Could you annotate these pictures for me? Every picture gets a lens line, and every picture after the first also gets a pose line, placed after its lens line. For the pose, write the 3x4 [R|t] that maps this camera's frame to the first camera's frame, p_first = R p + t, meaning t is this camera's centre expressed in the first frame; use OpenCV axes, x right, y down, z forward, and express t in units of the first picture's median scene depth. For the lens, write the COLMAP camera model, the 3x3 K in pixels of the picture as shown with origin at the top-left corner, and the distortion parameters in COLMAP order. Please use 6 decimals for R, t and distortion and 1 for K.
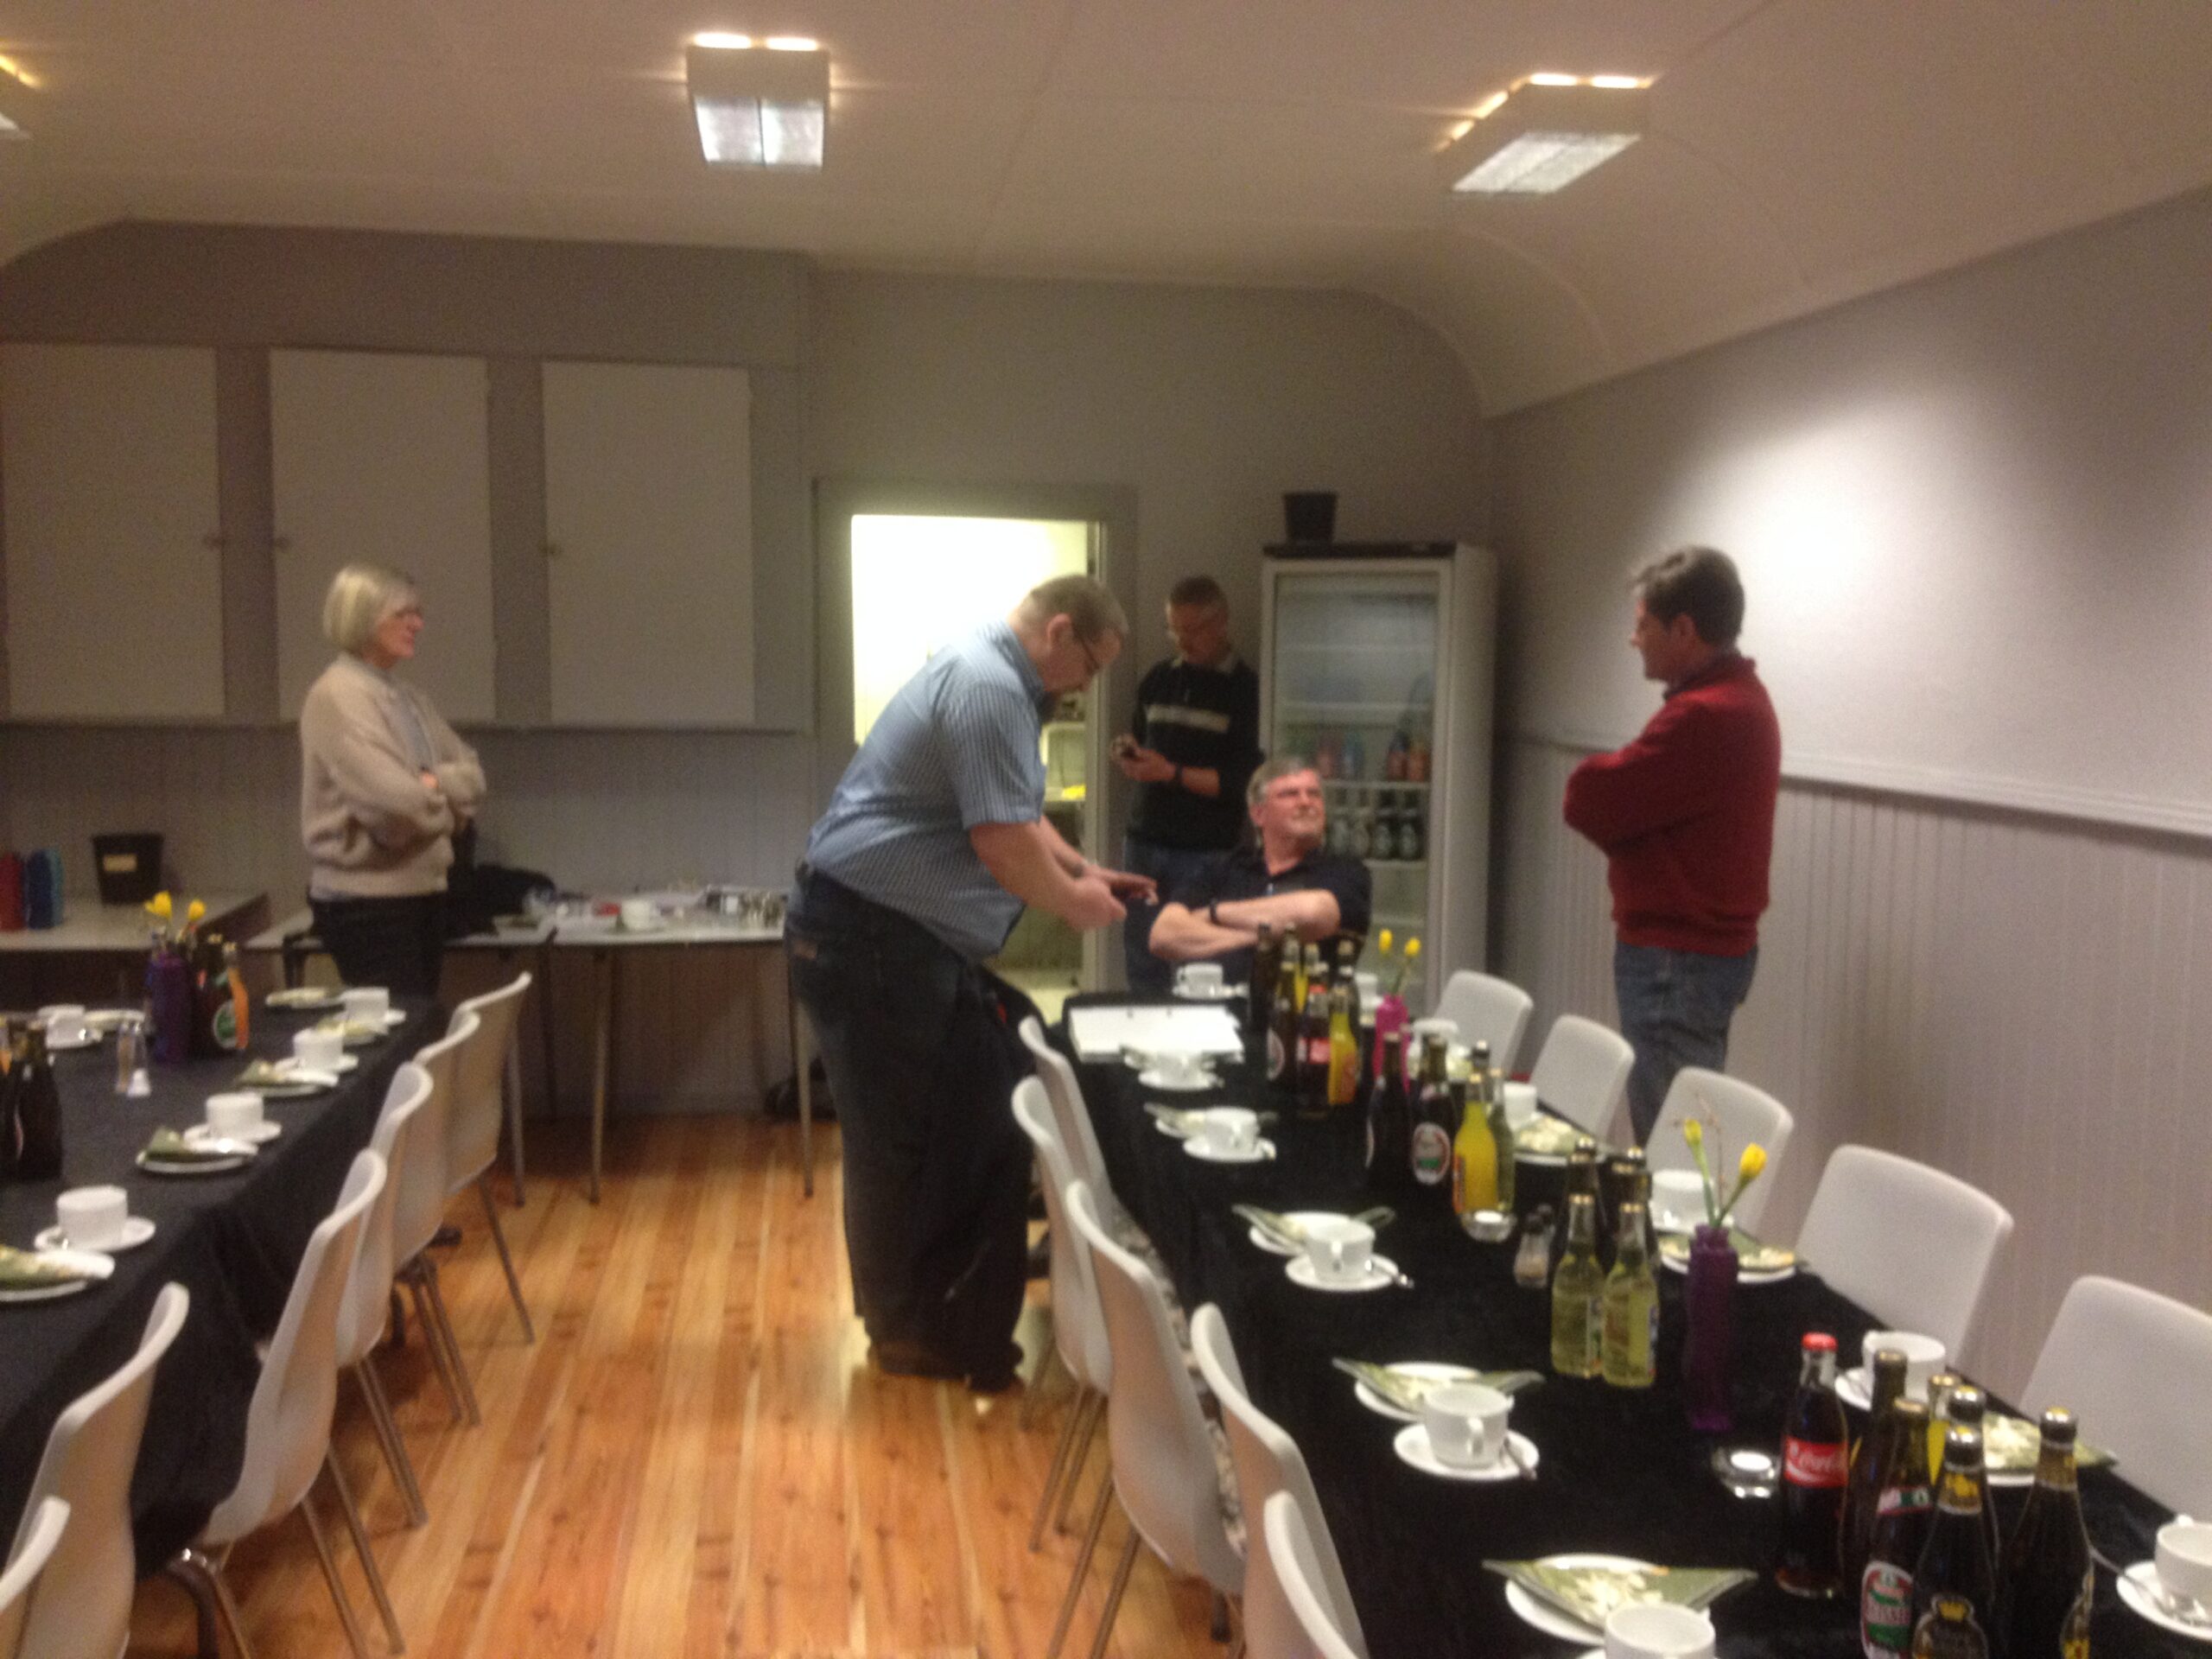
lens RADIAL K [[2210.3, 0, 1106.0], [0, 2210.3, 829.5], [0, 0, 1]] dist [0.004913, -0.009427]
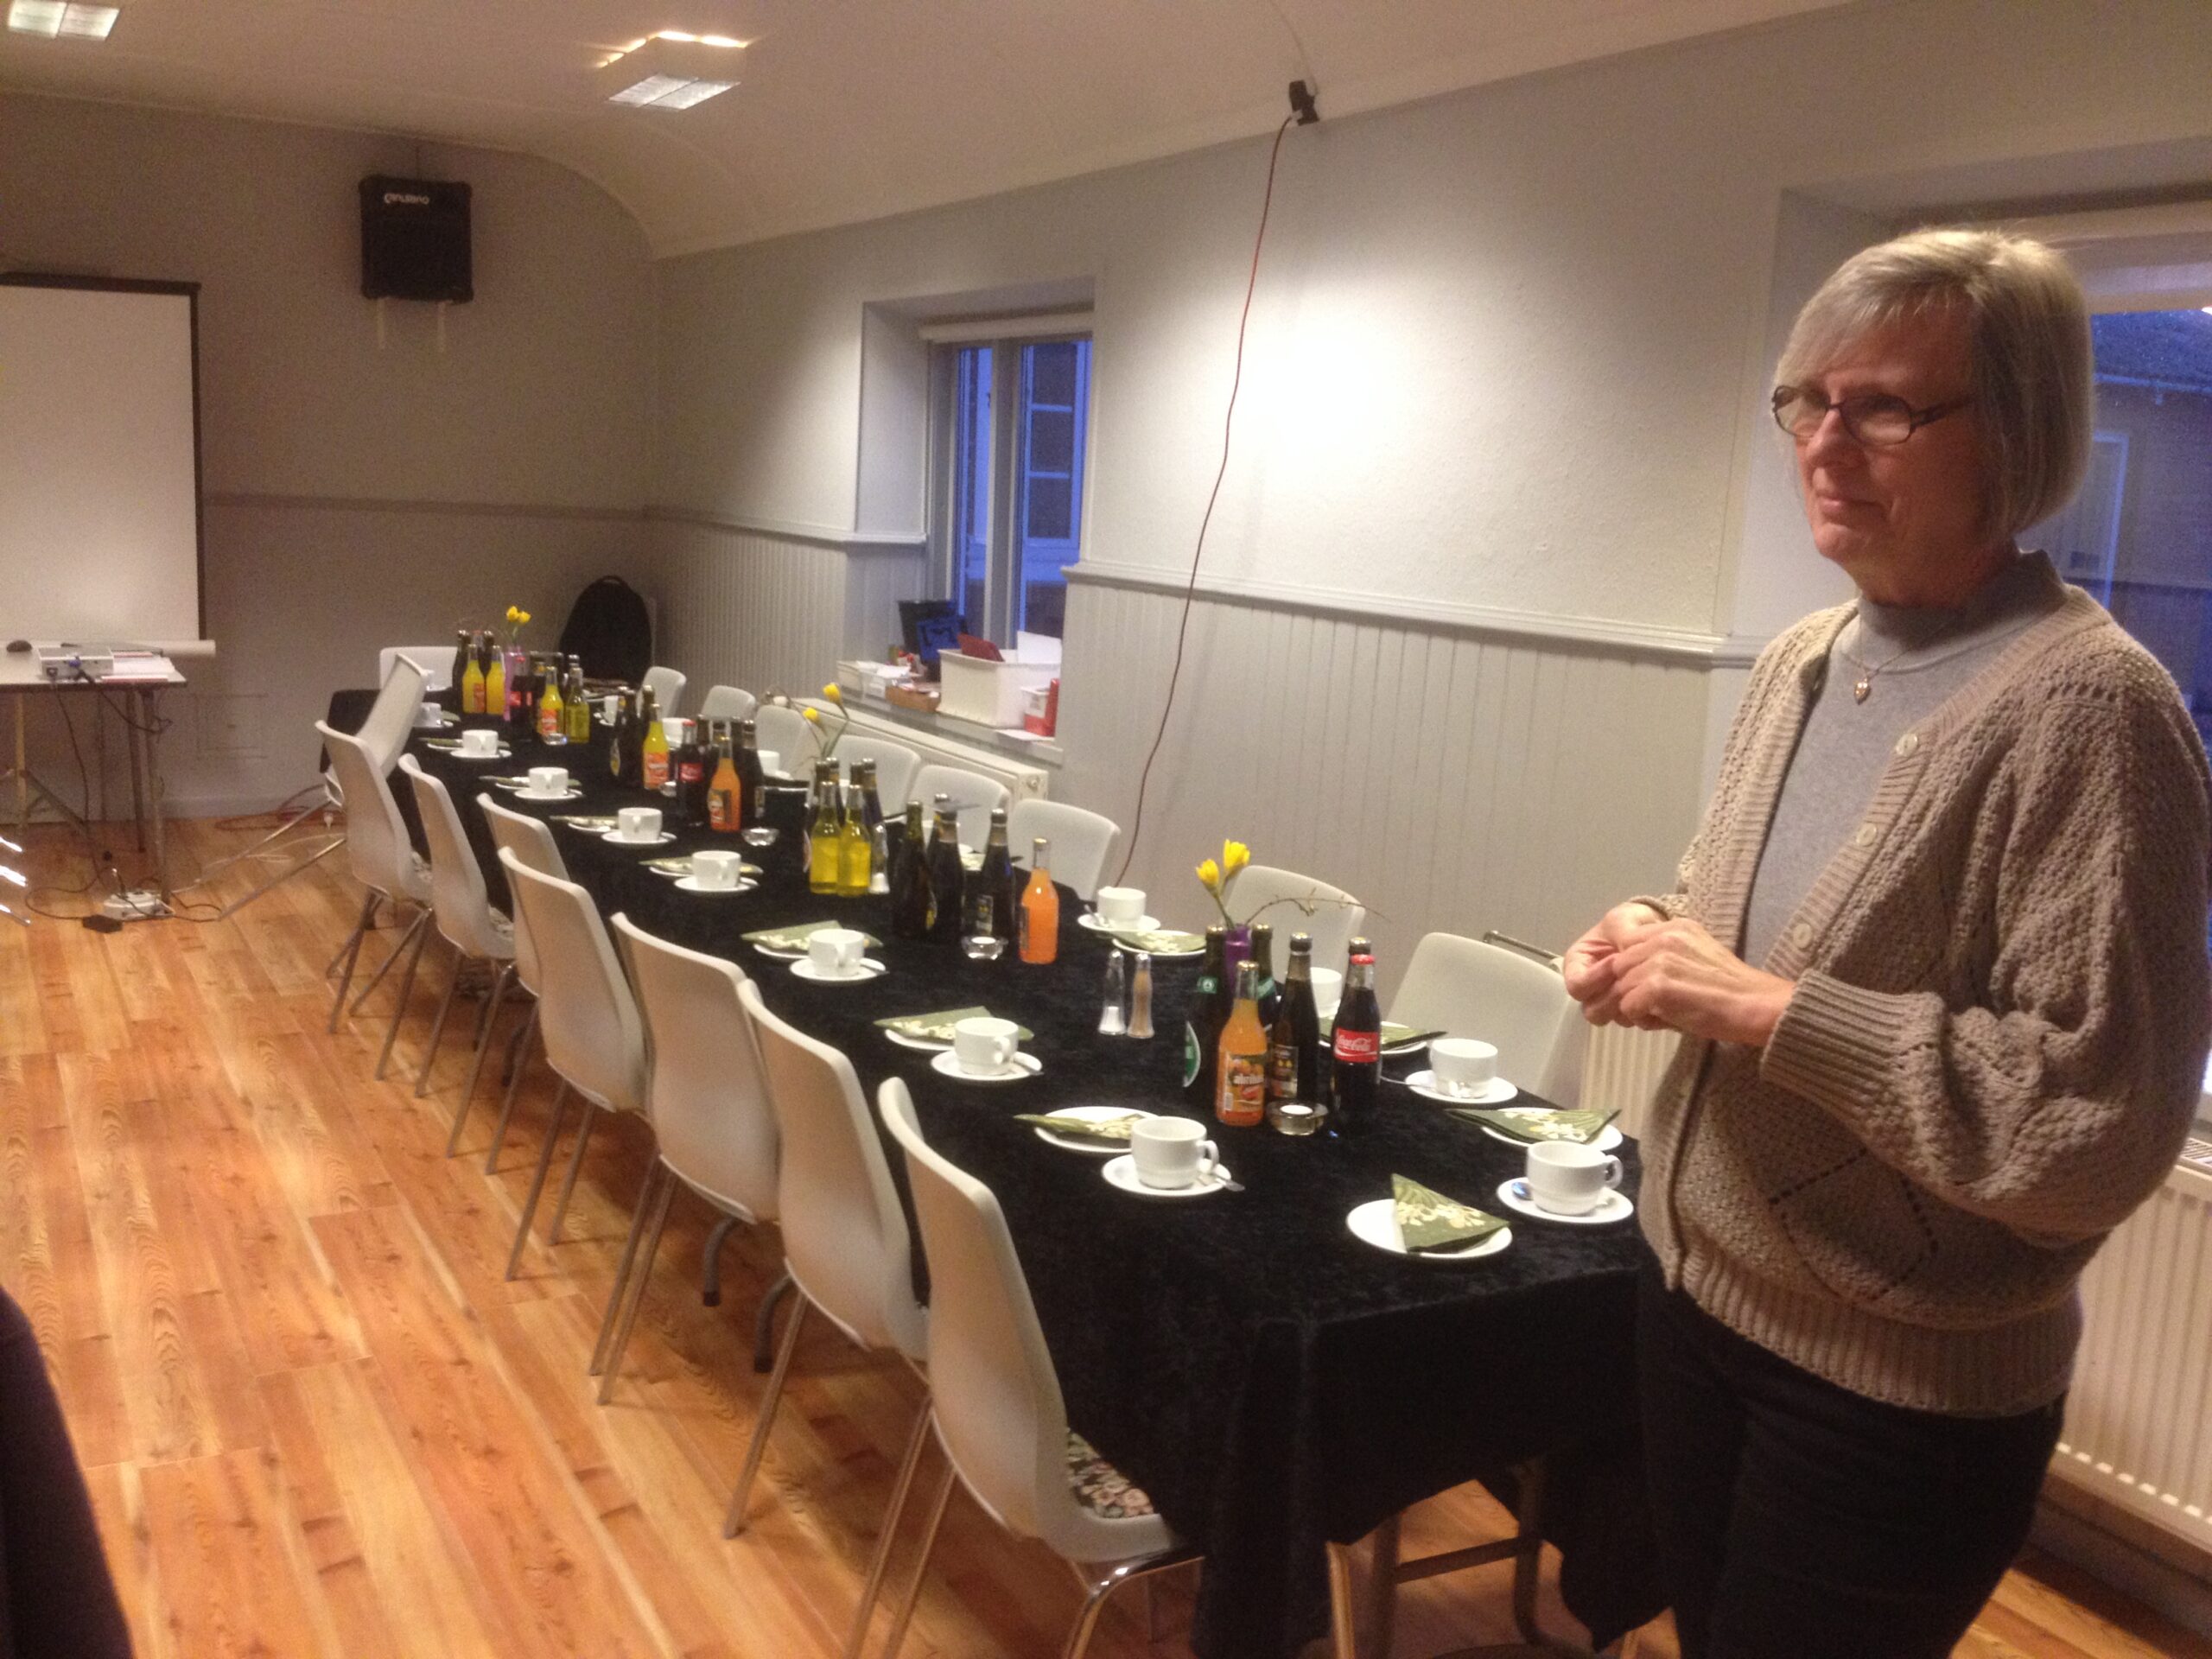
lens RADIAL K [[2210.3, 0, 1106.0], [0, 2210.3, 829.5], [0, 0, 1]] dist [0.004913, -0.009427]
pose [[-0.938356, 0.007004, -0.345600, -0.165003], [-0.081585, 0.967061, 0.241116, -0.151411], [0.335905, 0.254448, -0.906876, 1.775386]]
